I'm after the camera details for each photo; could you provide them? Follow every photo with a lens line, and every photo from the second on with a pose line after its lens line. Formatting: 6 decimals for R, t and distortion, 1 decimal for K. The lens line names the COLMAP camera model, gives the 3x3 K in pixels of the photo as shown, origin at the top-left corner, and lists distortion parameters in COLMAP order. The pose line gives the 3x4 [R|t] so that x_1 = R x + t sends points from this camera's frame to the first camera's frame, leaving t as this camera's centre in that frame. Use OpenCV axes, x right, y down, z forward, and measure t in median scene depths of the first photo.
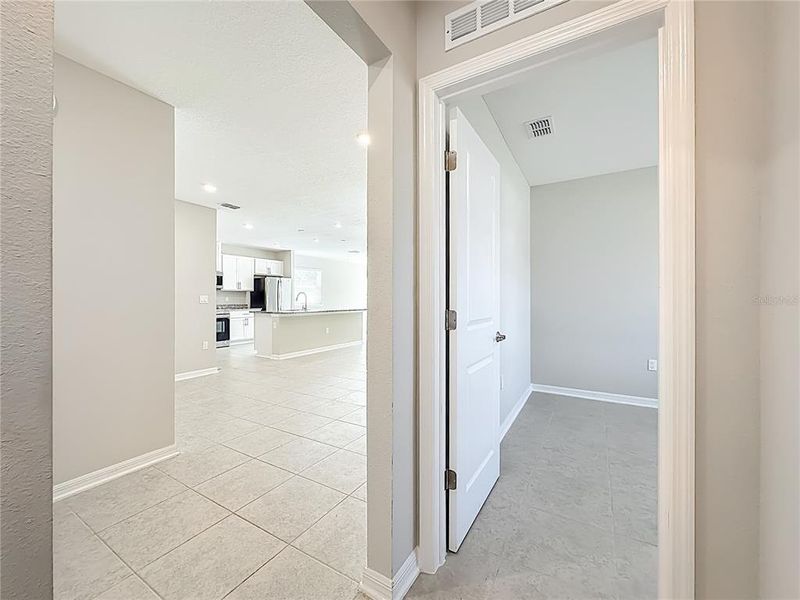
lens RADIAL K [[323.7, 0, 402.0], [0, 323.7, 302.0], [0, 0, 1]] dist [-0.002963, 0.001140]
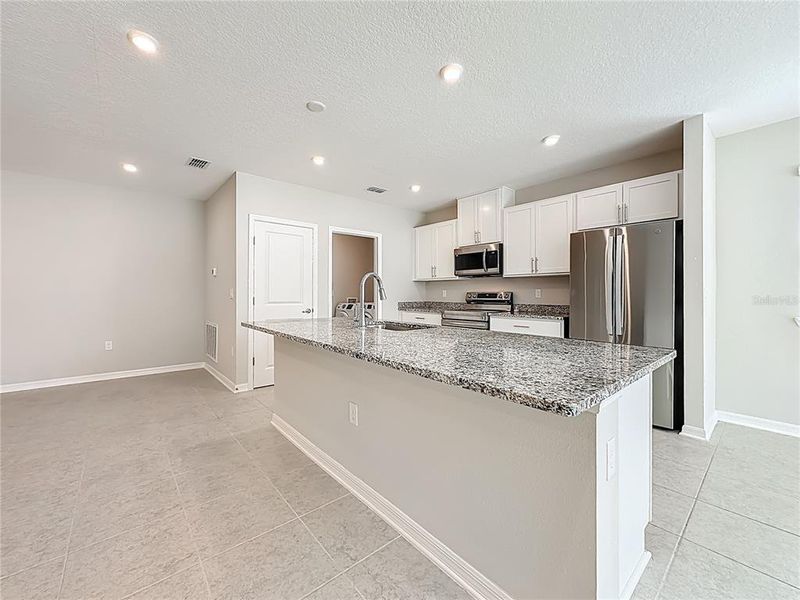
lens RADIAL K [[323.7, 0, 401.8], [0, 323.7, 296.2], [0, 0, 1]] dist [-0.002963, 0.001140]
pose [[-0.328809, 0.008345, -0.944360, -0.003281], [-0.013177, 0.999823, 0.013423, -0.008055], [0.944305, 0.016858, -0.328640, 0.931333]]
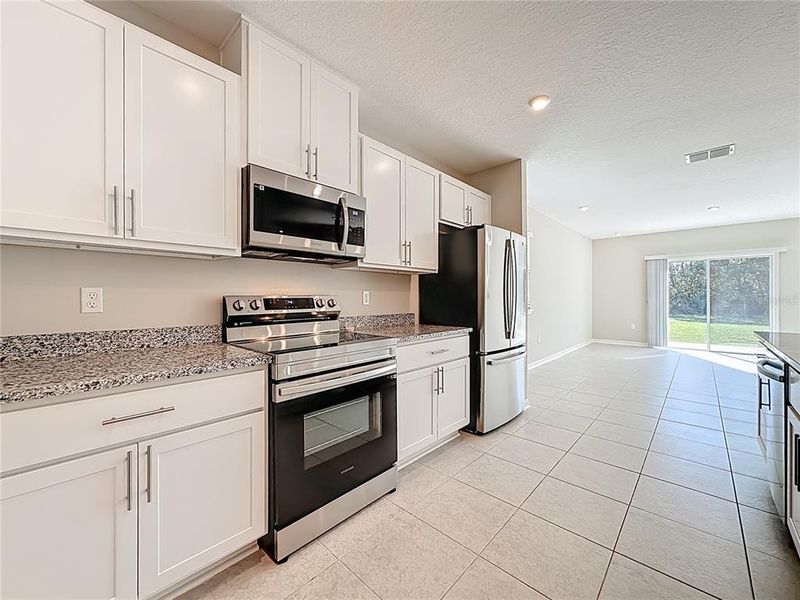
lens RADIAL K [[323.7, 0, 396.1], [0, 323.7, 296.2], [0, 0, 1]] dist [-0.002963, 0.001140]
pose [[0.973276, 0.000599, -0.229638, -0.426080], [-0.003832, 0.999900, -0.013632, -0.005984], [0.229607, 0.014147, 0.973181, 0.681118]]
